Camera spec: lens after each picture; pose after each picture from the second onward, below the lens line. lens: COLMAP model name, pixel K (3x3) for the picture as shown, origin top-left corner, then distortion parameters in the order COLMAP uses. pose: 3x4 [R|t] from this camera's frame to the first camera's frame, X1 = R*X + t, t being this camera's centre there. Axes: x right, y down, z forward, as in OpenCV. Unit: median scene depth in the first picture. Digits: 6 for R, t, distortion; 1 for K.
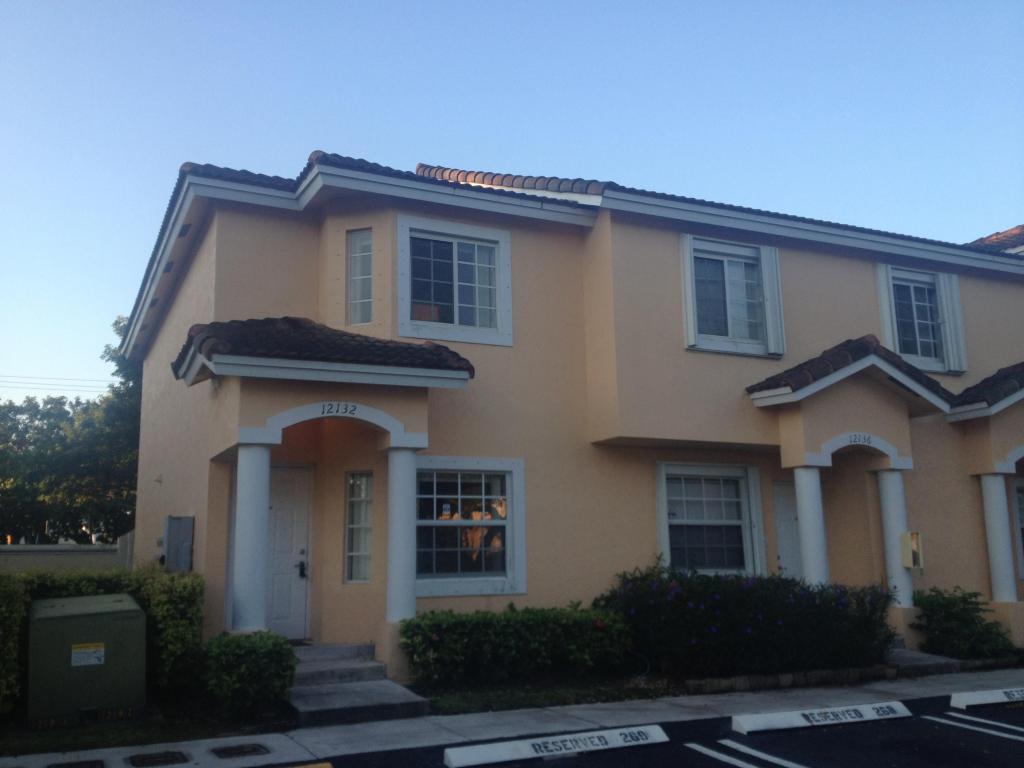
lens RADIAL K [[950.8, 0, 504.7], [0, 950.8, 376.8], [0, 0, 1]] dist [0.206123, -0.426715]
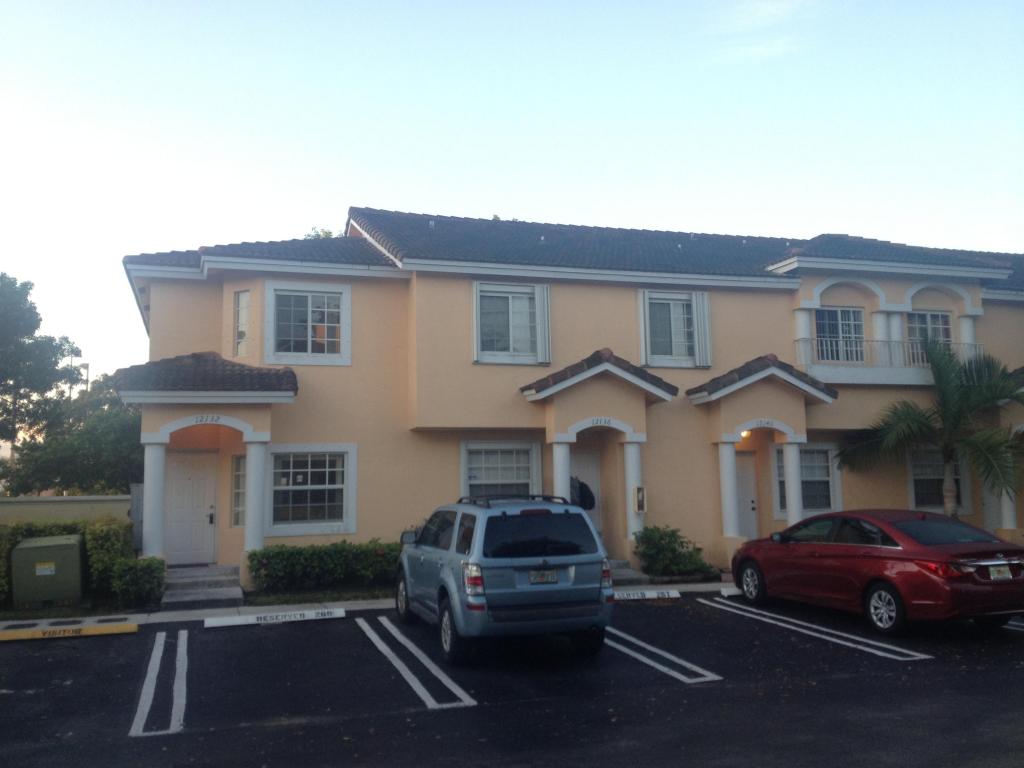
lens RADIAL K [[950.8, 0, 504.7], [0, 950.8, 376.8], [0, 0, 1]] dist [0.206123, -0.426715]
pose [[0.987866, -0.026639, -0.153008, 0.489412], [0.036307, 0.997493, 0.060743, -0.100779], [0.151006, -0.065561, 0.986356, -0.429236]]
